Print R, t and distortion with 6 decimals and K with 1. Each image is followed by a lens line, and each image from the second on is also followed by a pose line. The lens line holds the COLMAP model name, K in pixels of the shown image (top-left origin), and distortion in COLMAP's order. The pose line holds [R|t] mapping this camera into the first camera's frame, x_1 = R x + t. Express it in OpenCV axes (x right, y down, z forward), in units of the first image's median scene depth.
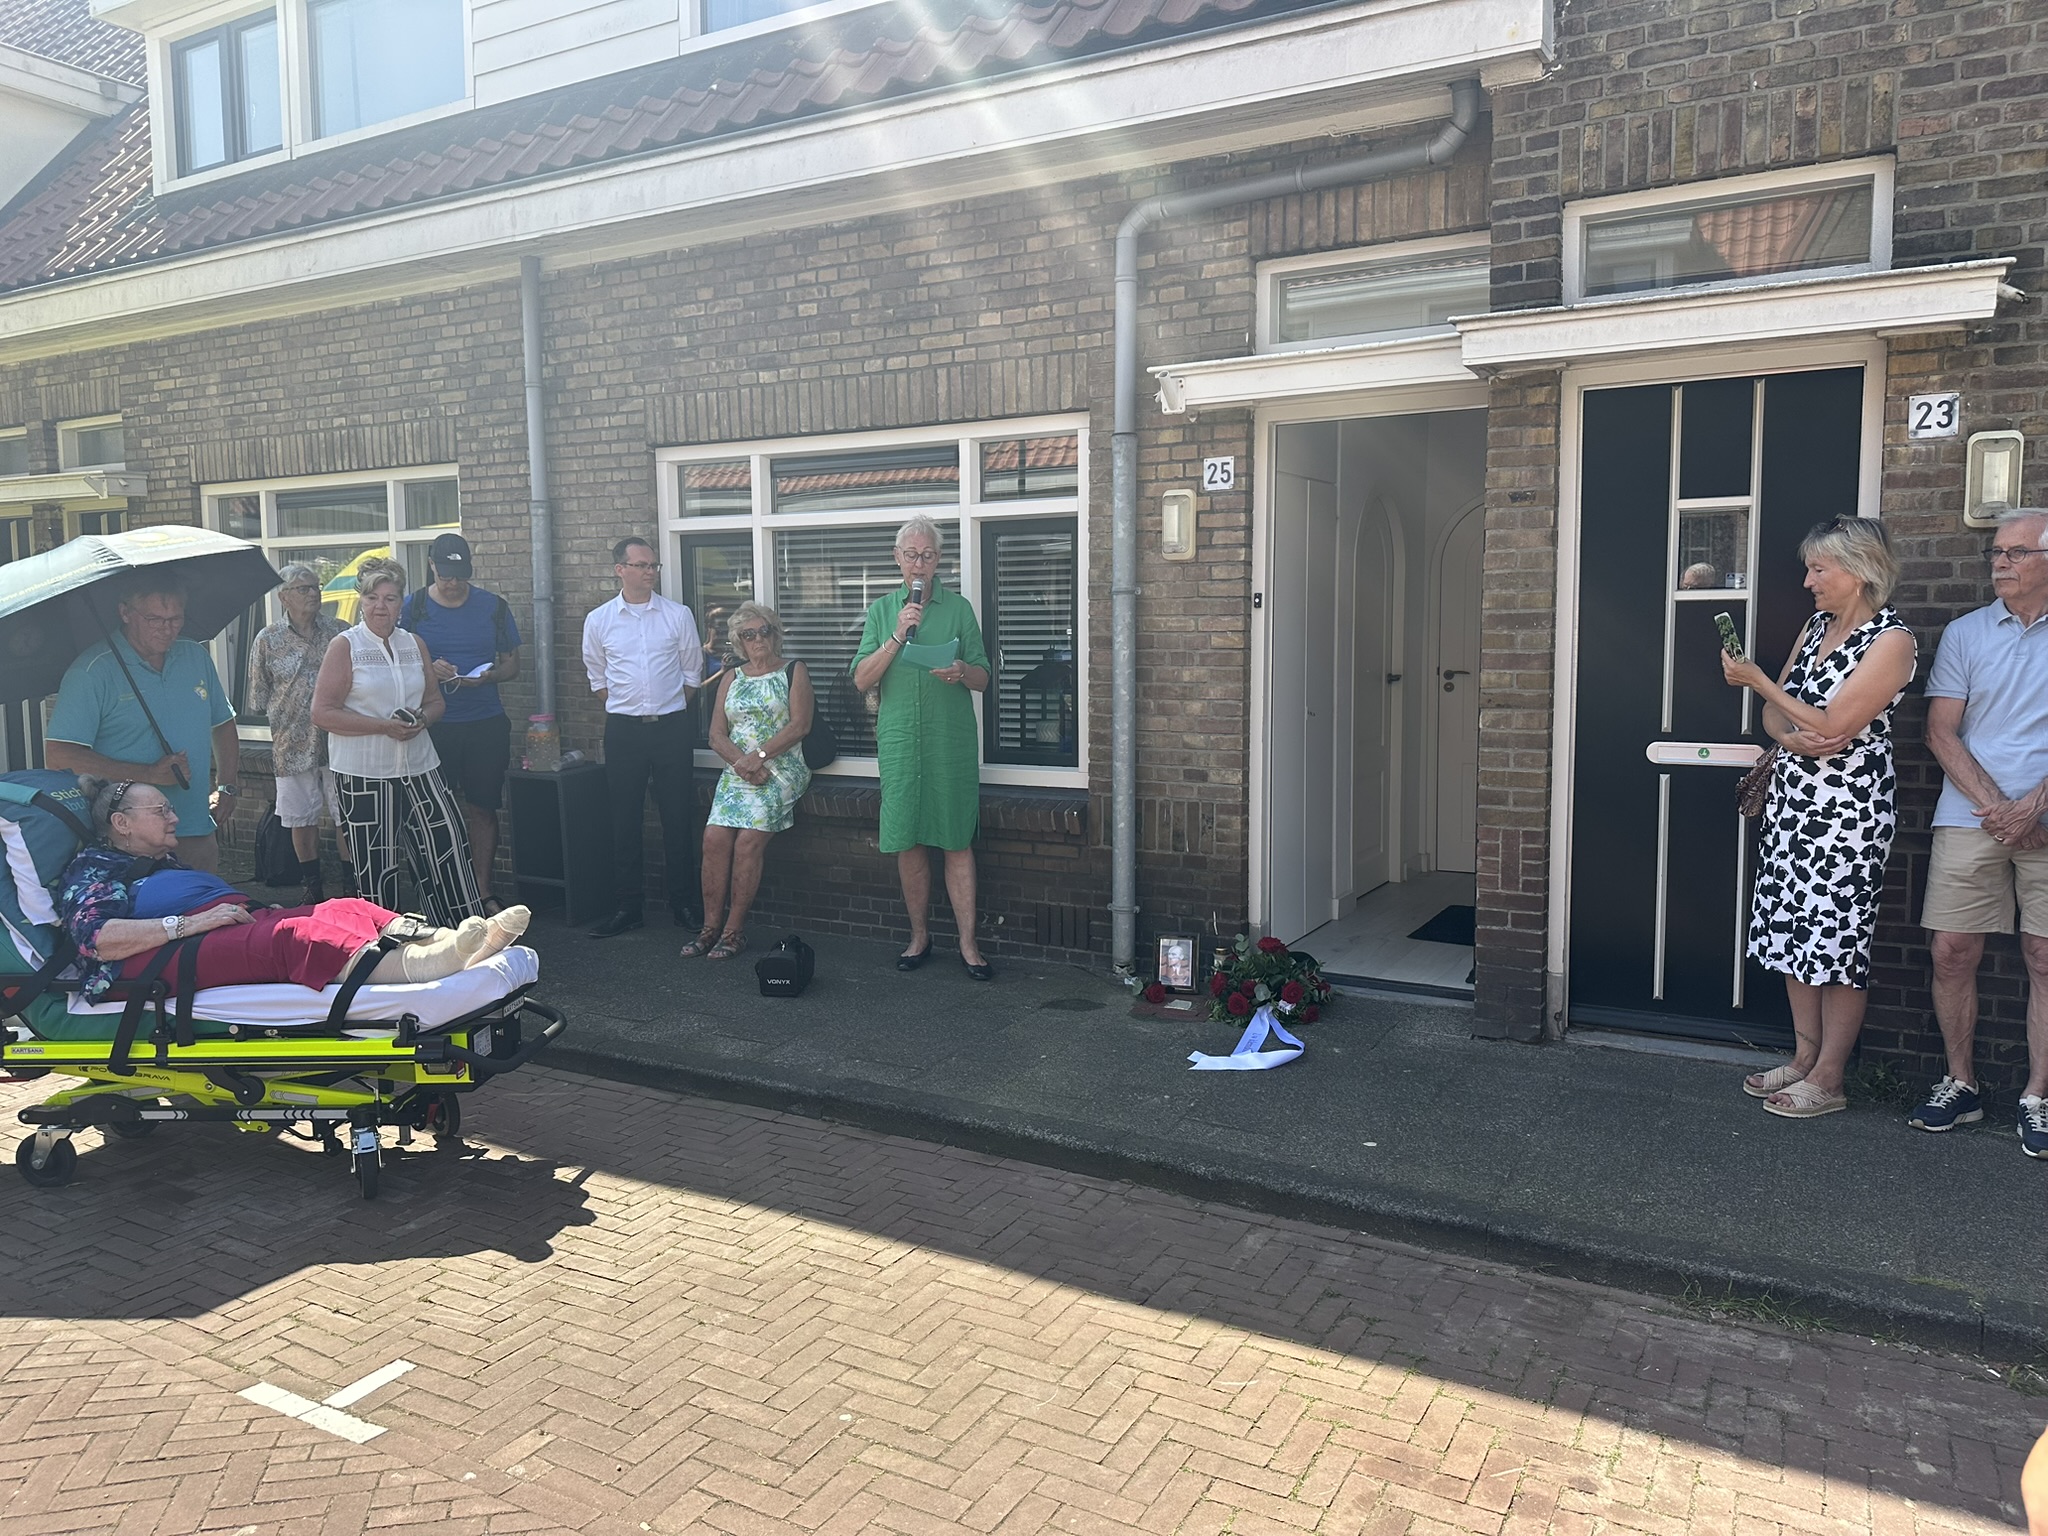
lens RADIAL K [[1429.9, 0, 1020.5], [0, 1429.9, 774.9], [0, 0, 1]] dist [0.052875, -0.073419]
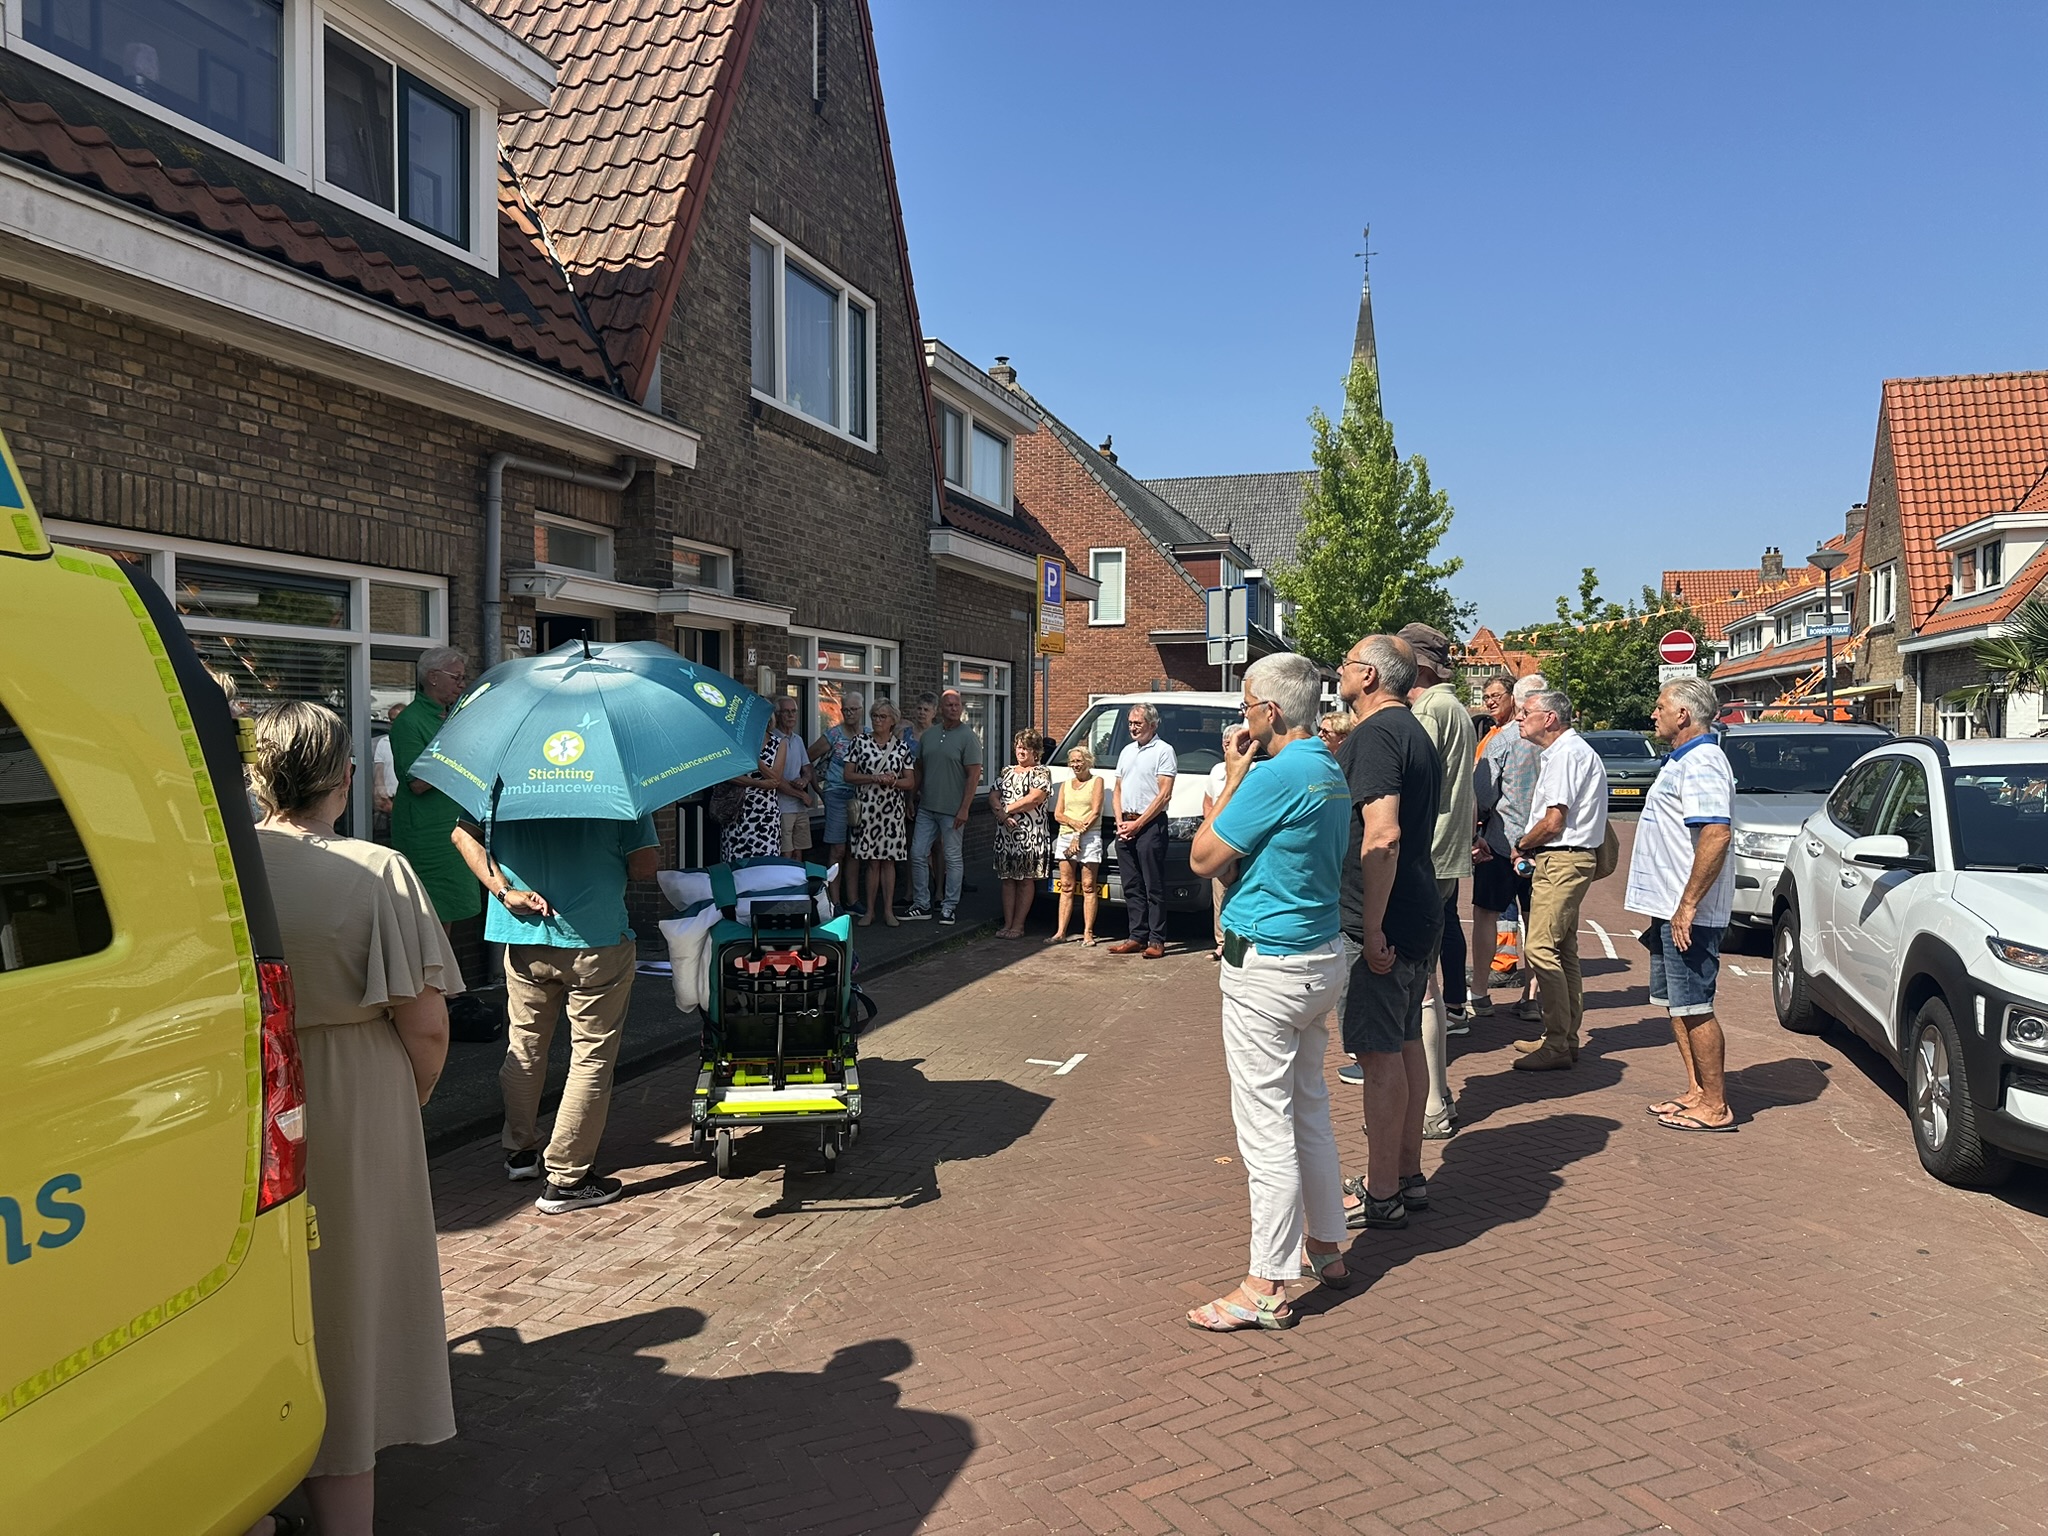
lens RADIAL K [[1438.9, 0, 1025.0], [0, 1438.9, 767.8], [0, 0, 1]] dist [0.017041, -0.023653]
pose [[-0.212471, -0.017429, 0.977012, -1.465150], [0.104933, 0.993652, 0.040546, -0.077569], [-0.971517, 0.111136, -0.209293, 0.811086]]
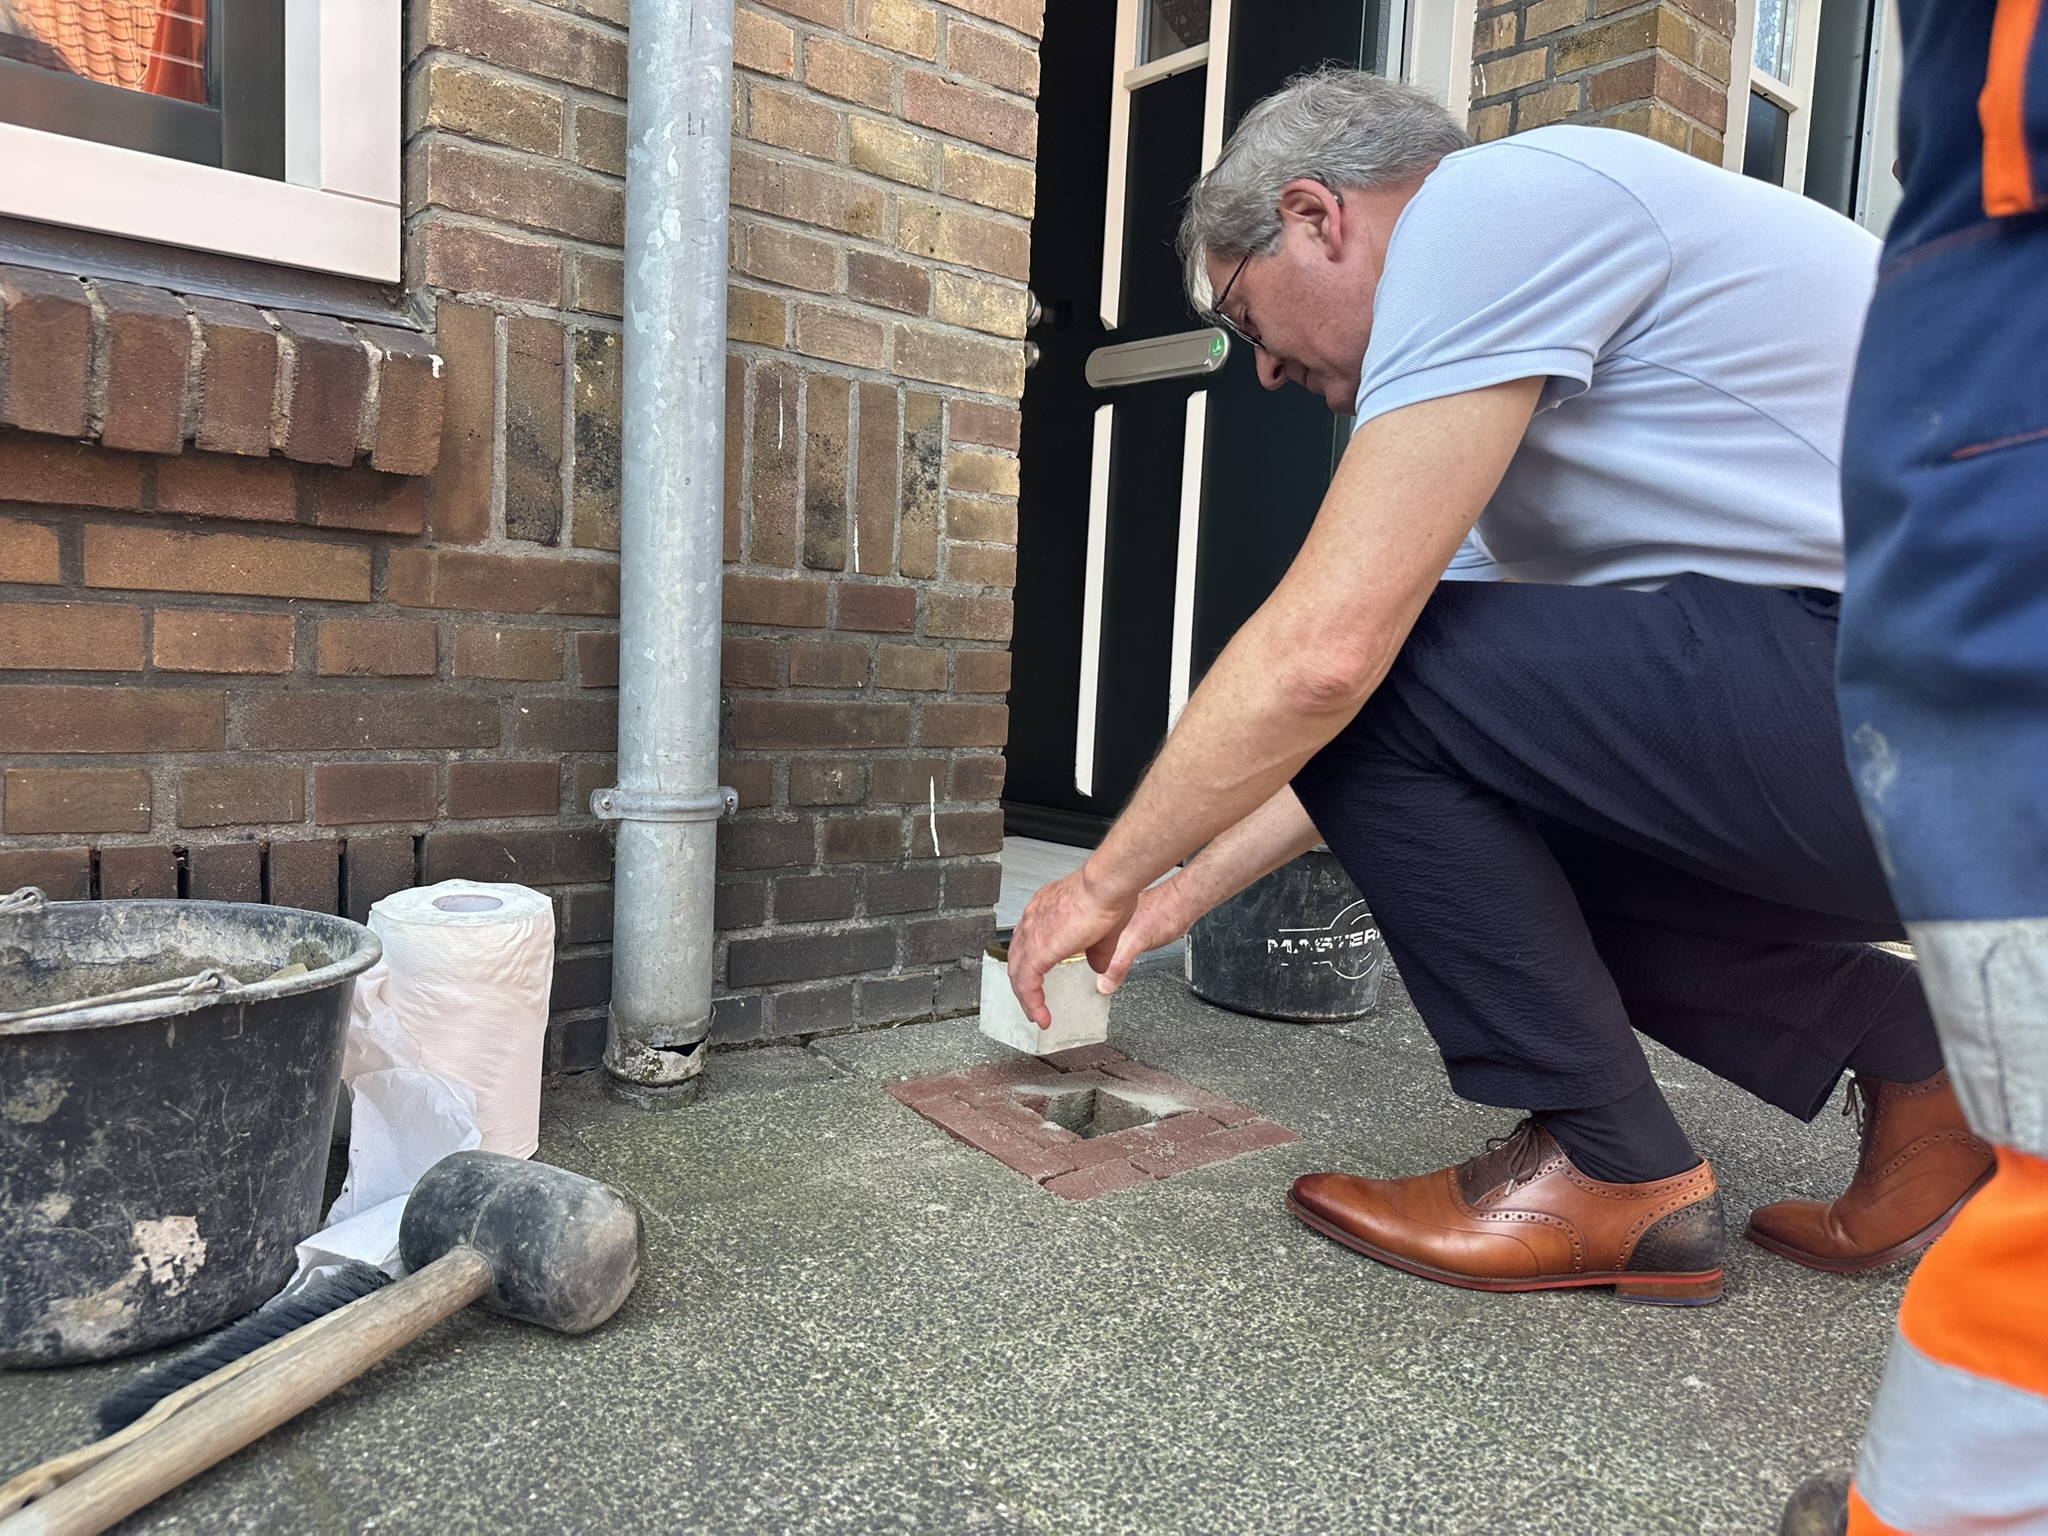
lens RADIAL K [[1424.7, 0, 1028.3], [0, 1424.7, 803.3], [0, 0, 1]] dist [0.090164, -0.155206]
pose [[0.364665, -0.076107, 0.928023, -0.131700], [0.043415, 0.996960, 0.064700, 0.084046], [-0.930126, 0.016697, 0.366861, 0.896008]]
